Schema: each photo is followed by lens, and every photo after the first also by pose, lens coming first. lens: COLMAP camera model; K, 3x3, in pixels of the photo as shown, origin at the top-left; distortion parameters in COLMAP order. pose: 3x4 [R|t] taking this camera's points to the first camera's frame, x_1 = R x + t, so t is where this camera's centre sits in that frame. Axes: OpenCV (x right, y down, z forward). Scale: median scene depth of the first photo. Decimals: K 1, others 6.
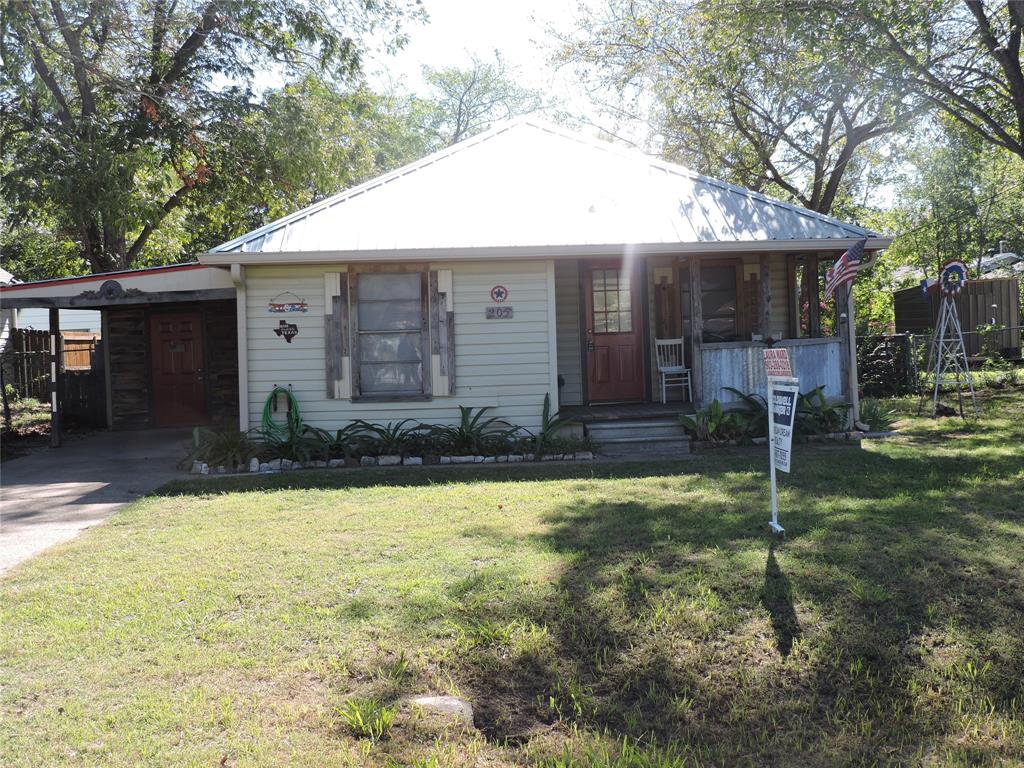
lens RADIAL K [[1158.3, 0, 506.6], [0, 1158.3, 414.1], [0, 0, 1]] dist [-0.091712, 0.013294]
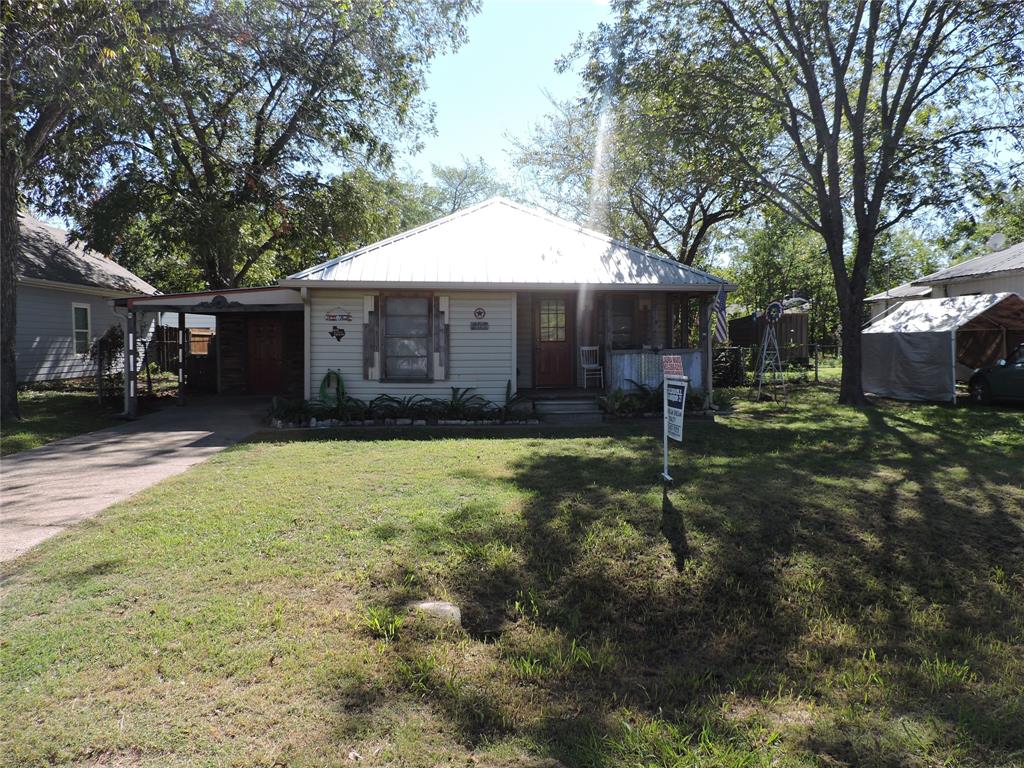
lens RADIAL K [[736.5, 0, 512.0], [0, 736.5, 384.0], [0, 0, 1]] dist [-0.057121, 0.000030]
pose [[0.998630, 0.028128, 0.044132, -0.004458], [-0.027706, 0.999565, -0.010153, -0.002892], [-0.044398, 0.008917, 0.998974, 0.037313]]
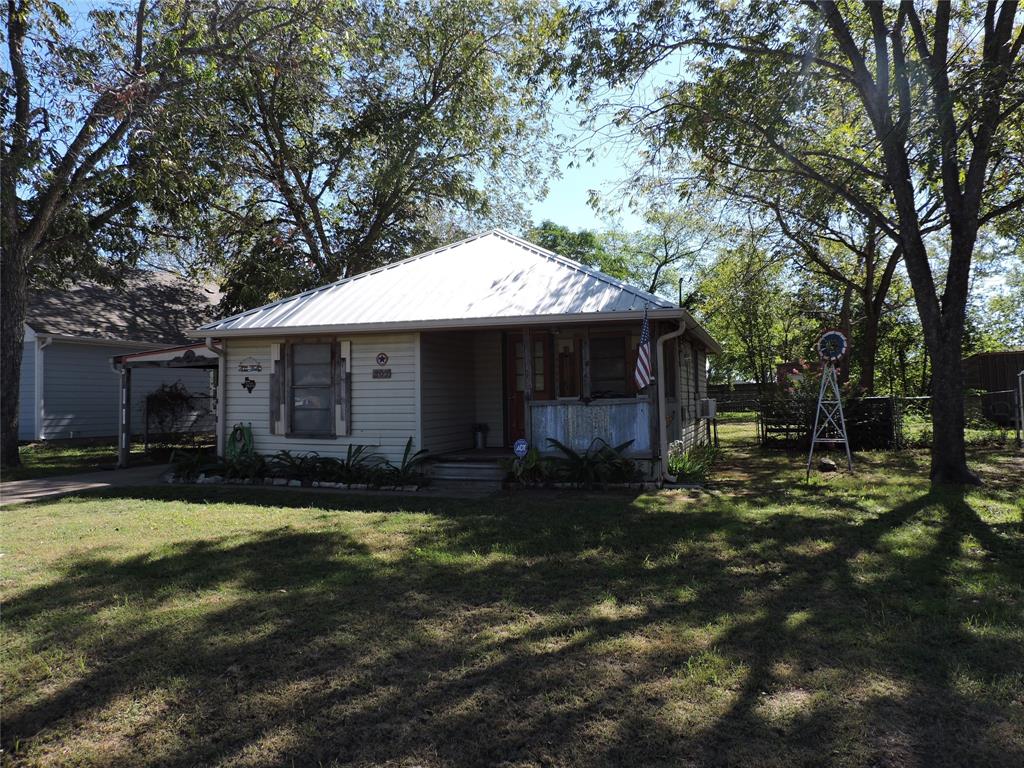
lens RADIAL K [[723.7, 0, 512.0], [0, 723.7, 384.0], [0, 0, 1]] dist [-0.074667, -0.001103]
pose [[0.932921, 0.014561, -0.359786, 0.426398], [-0.042690, 0.996608, -0.070359, -0.024822], [0.357541, 0.080999, 0.930378, 0.295534]]
